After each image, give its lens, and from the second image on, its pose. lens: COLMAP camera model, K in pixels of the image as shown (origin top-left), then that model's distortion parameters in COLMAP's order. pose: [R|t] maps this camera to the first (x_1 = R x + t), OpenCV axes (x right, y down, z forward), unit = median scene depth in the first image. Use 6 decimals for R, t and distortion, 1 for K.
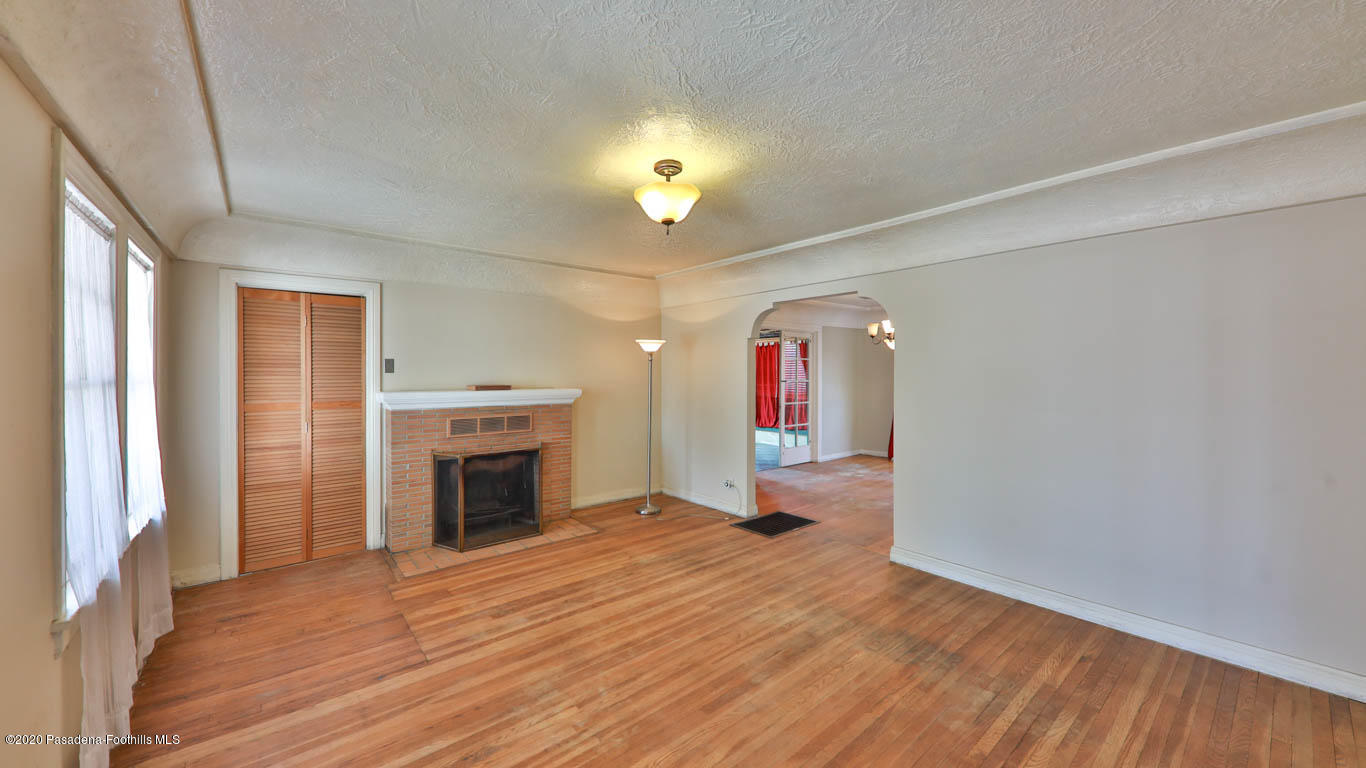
lens RADIAL K [[498.5, 0, 681.5], [0, 498.5, 373.5], [0, 0, 1]] dist [0.011474, -0.004019]
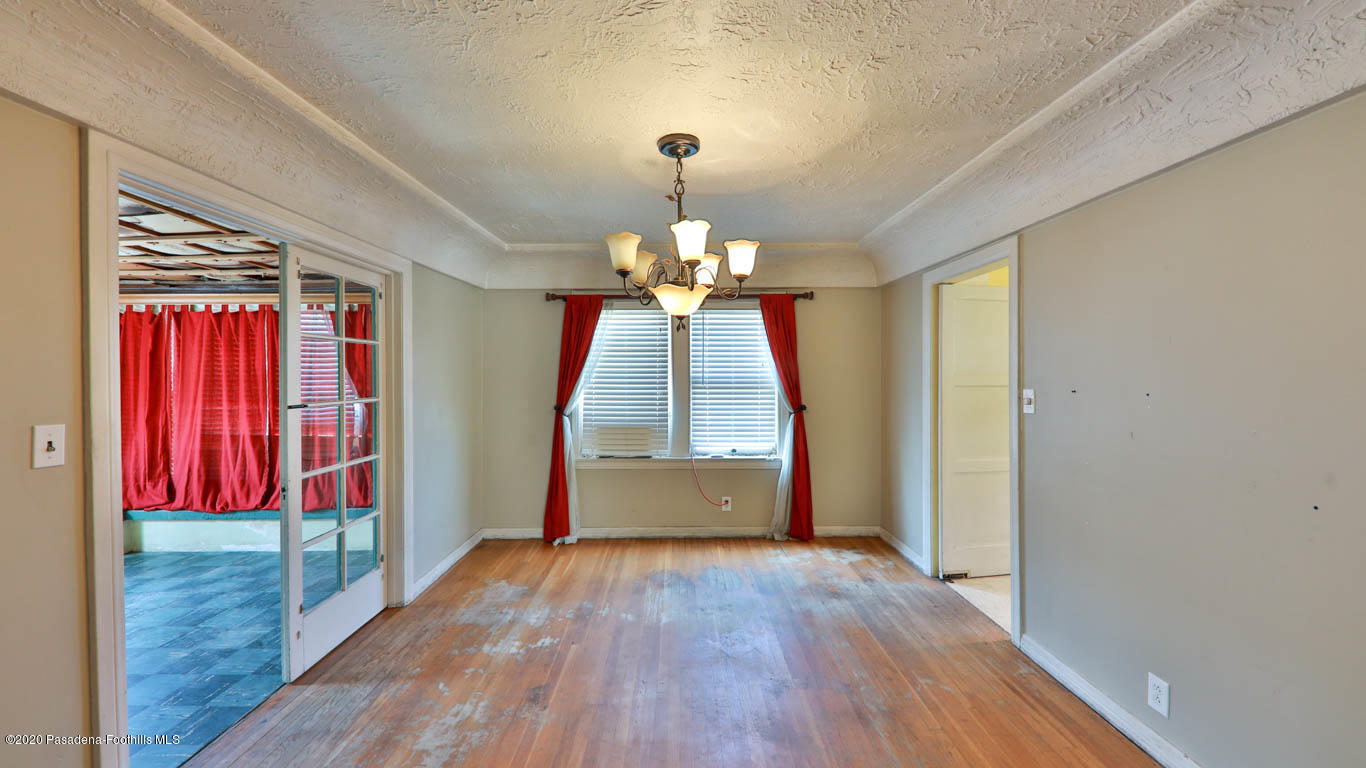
lens RADIAL K [[498.5, 0, 680.0], [0, 498.5, 376.3], [0, 0, 1]] dist [0.011474, -0.004019]
pose [[0.639714, -0.007075, 0.768581, 0.276870], [0.004612, 0.999975, 0.005366, -0.010521], [-0.768600, 0.000113, 0.639730, 1.459227]]
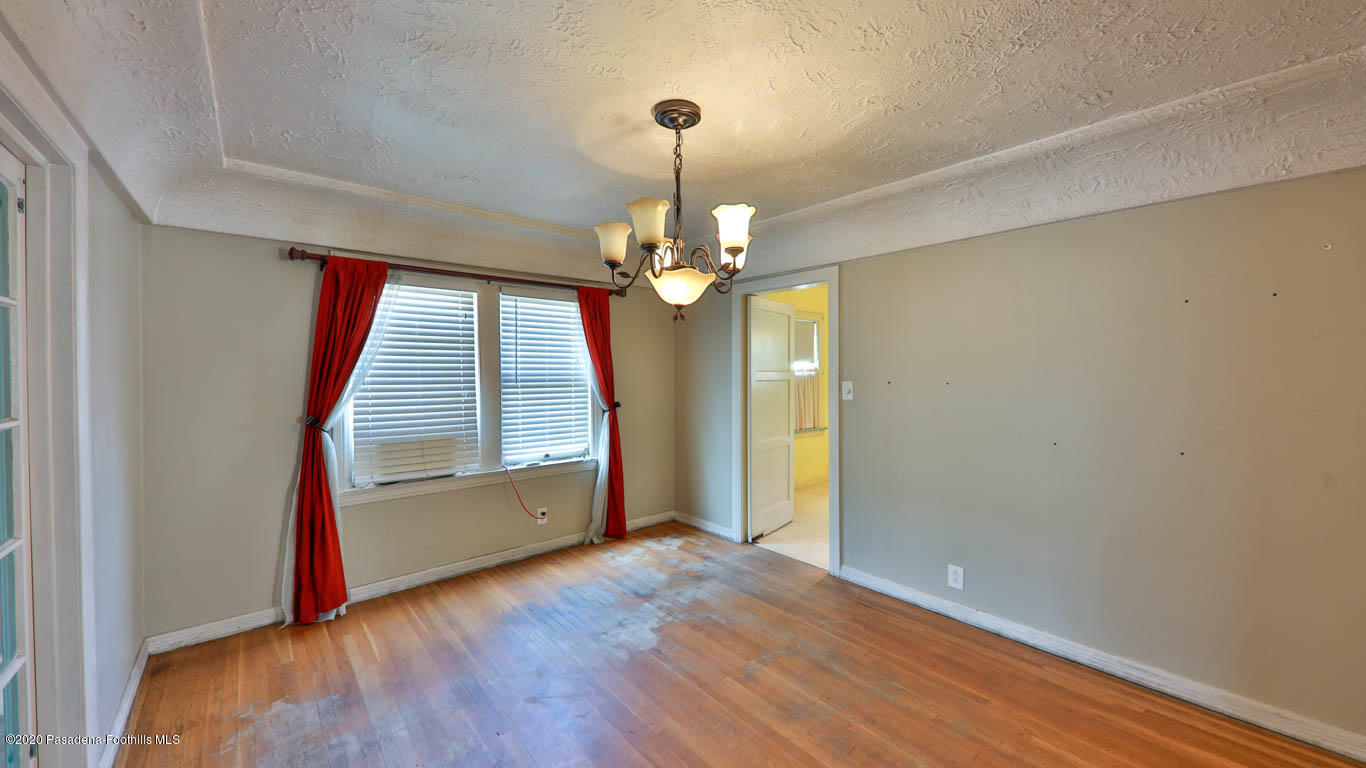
lens RADIAL K [[498.5, 0, 675.8], [0, 498.5, 377.5], [0, 0, 1]] dist [0.011474, -0.004019]
pose [[-0.006979, -0.015201, 0.999860, 0.184637], [0.004256, 0.999875, 0.015231, -0.009823], [-0.999967, 0.004362, -0.006913, 1.922196]]
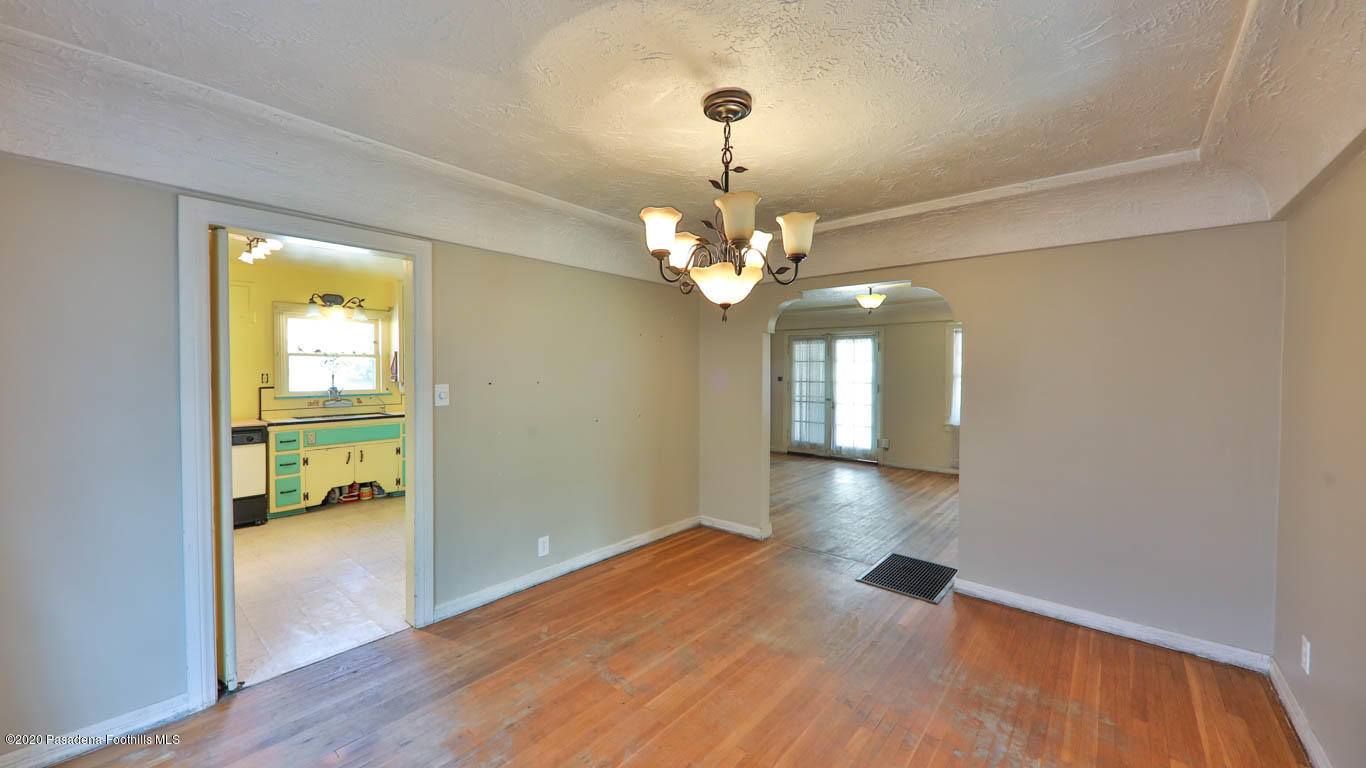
lens RADIAL K [[498.5, 0, 681.5], [0, 498.5, 378.2], [0, 0, 1]] dist [0.011474, -0.004019]
pose [[-0.986439, -0.002946, -0.164103, 0.977247], [-0.006205, 0.999793, 0.019352, -0.014378], [0.164013, 0.020108, -0.986253, 2.511094]]
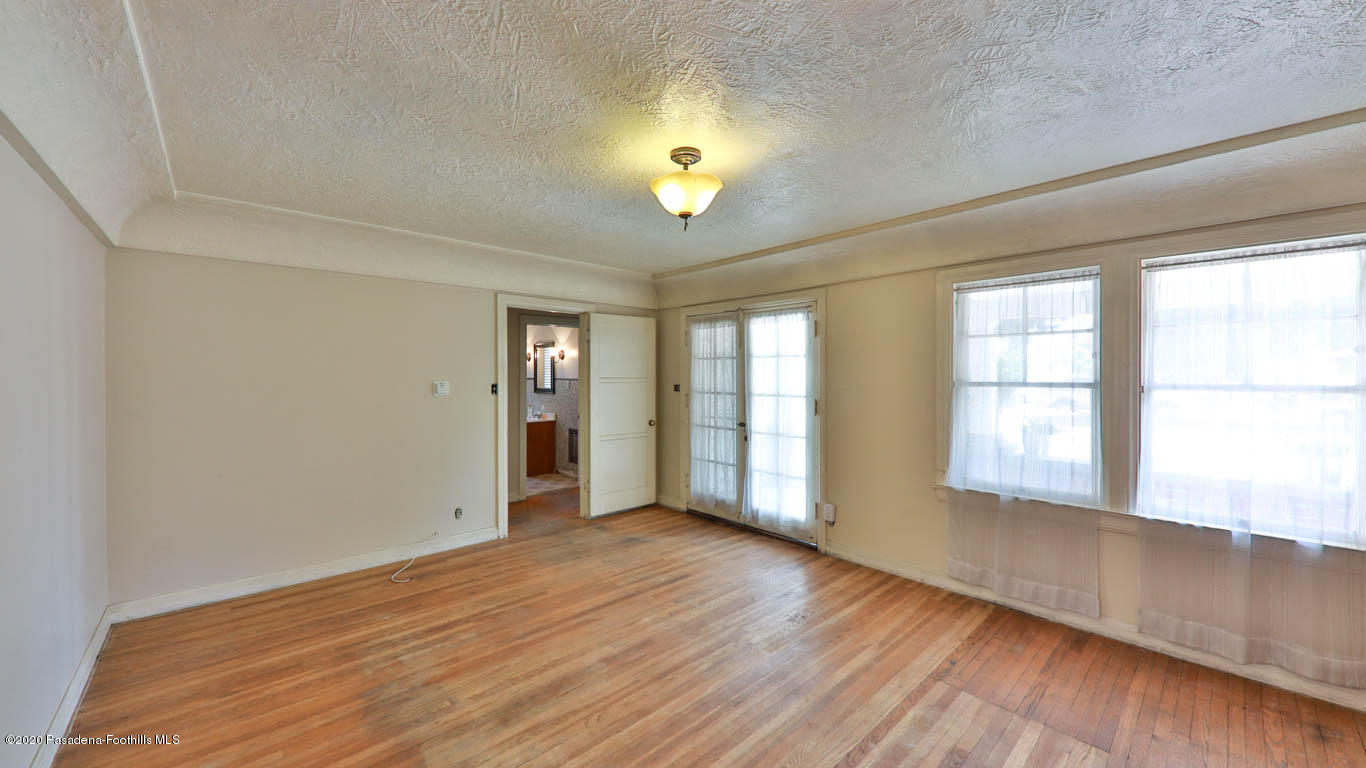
lens RADIAL K [[498.5, 0, 677.4], [0, 498.5, 378.5], [0, 0, 1]] dist [0.011474, -0.004019]
pose [[-0.999221, 0.001632, -0.039439, 0.020162], [0.001256, 0.999953, 0.009569, -0.007573], [0.039453, 0.009512, -0.999176, 1.519147]]
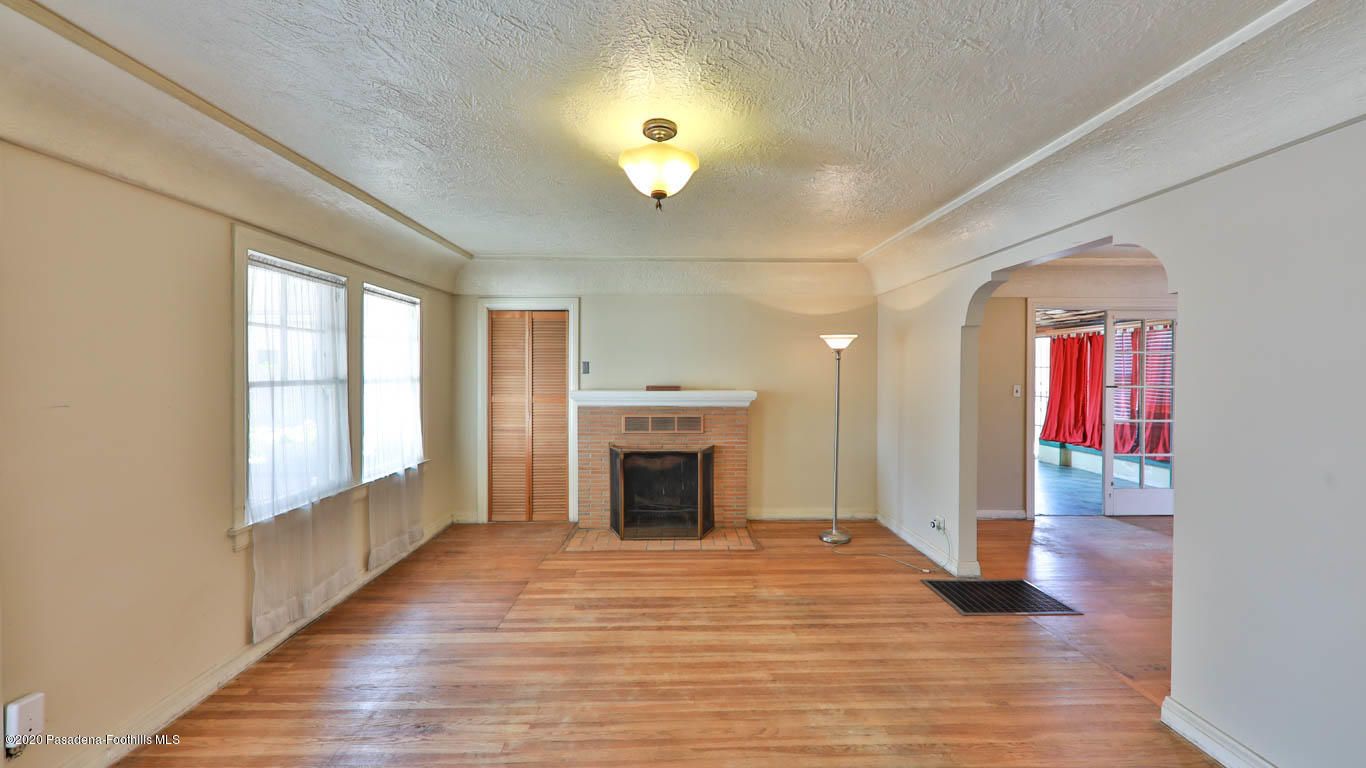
lens RADIAL K [[498.5, 0, 679.7], [0, 498.5, 376.2], [0, 0, 1]] dist [0.011474, -0.004019]
pose [[0.782064, 0.005829, -0.623171, 0.410162], [-0.001783, 0.999973, 0.007117, -0.005212], [0.623196, -0.004455, 0.782053, 0.294891]]
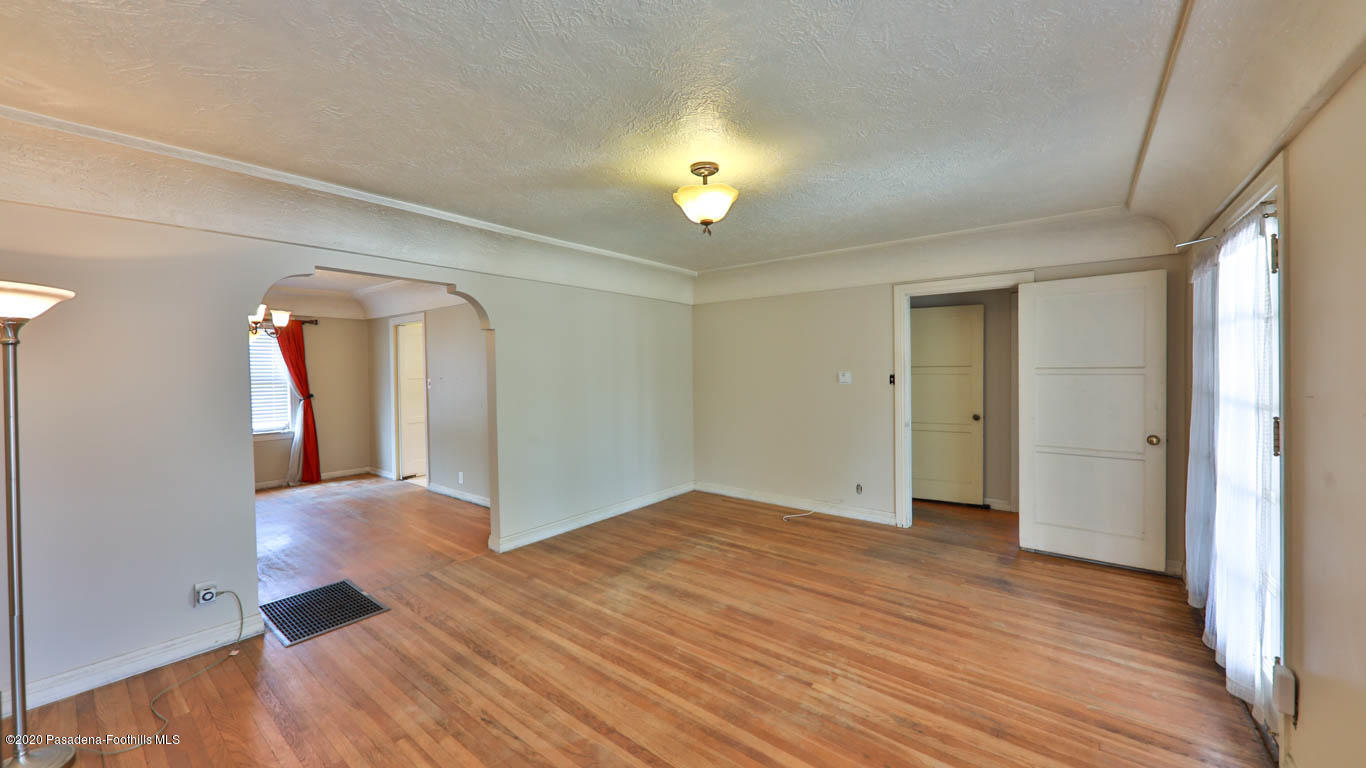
lens RADIAL K [[498.5, 0, 676.2], [0, 498.5, 377.6], [0, 0, 1]] dist [0.011474, -0.004019]
pose [[-0.200656, -0.013129, 0.979574, -0.798963], [0.014385, 0.999763, 0.016346, -0.003755], [-0.979556, 0.017371, -0.200419, 1.004652]]
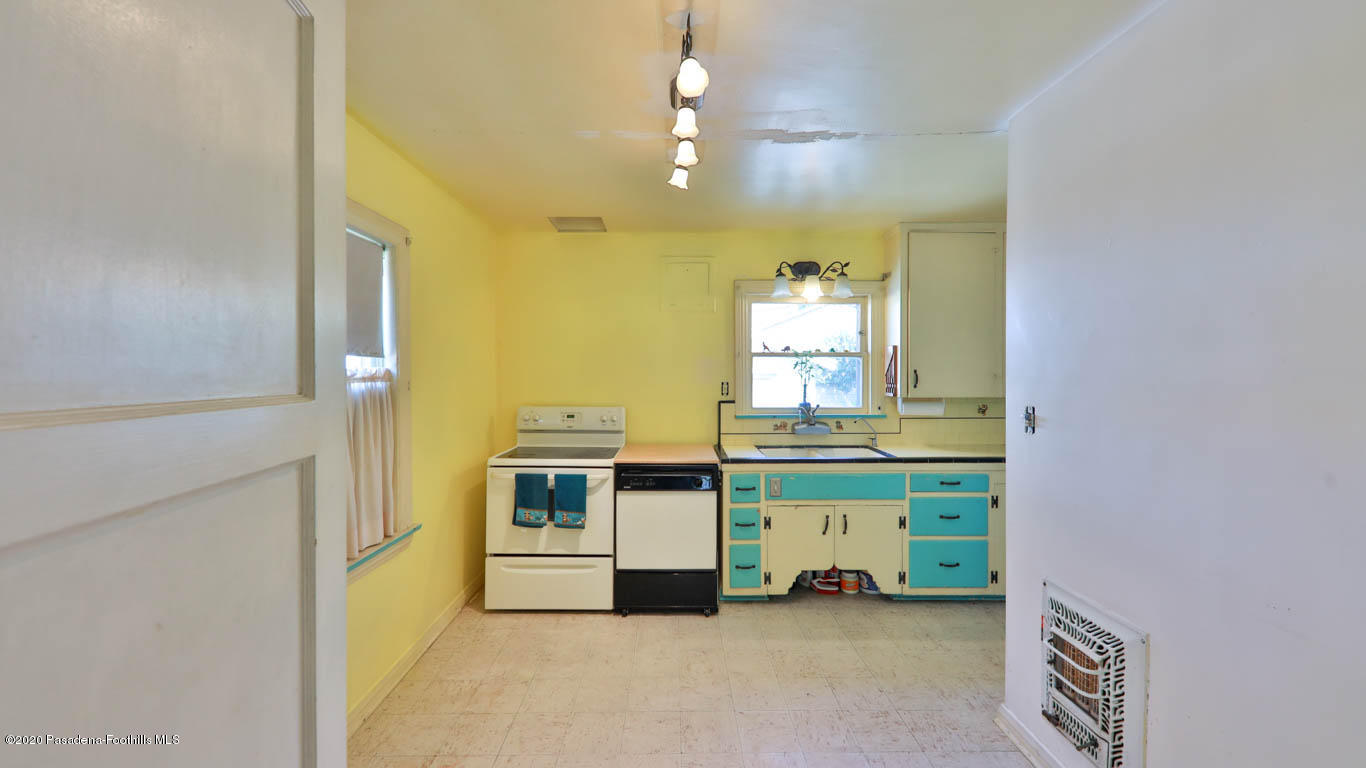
lens RADIAL K [[498.5, 0, 678.0], [0, 498.5, 377.9], [0, 0, 1]] dist [0.011474, -0.004019]
pose [[-0.772963, -0.011419, 0.634348, 1.396053], [-0.000398, 0.999847, 0.017513, -0.019277], [-0.634450, 0.013285, -0.772849, 1.643029]]
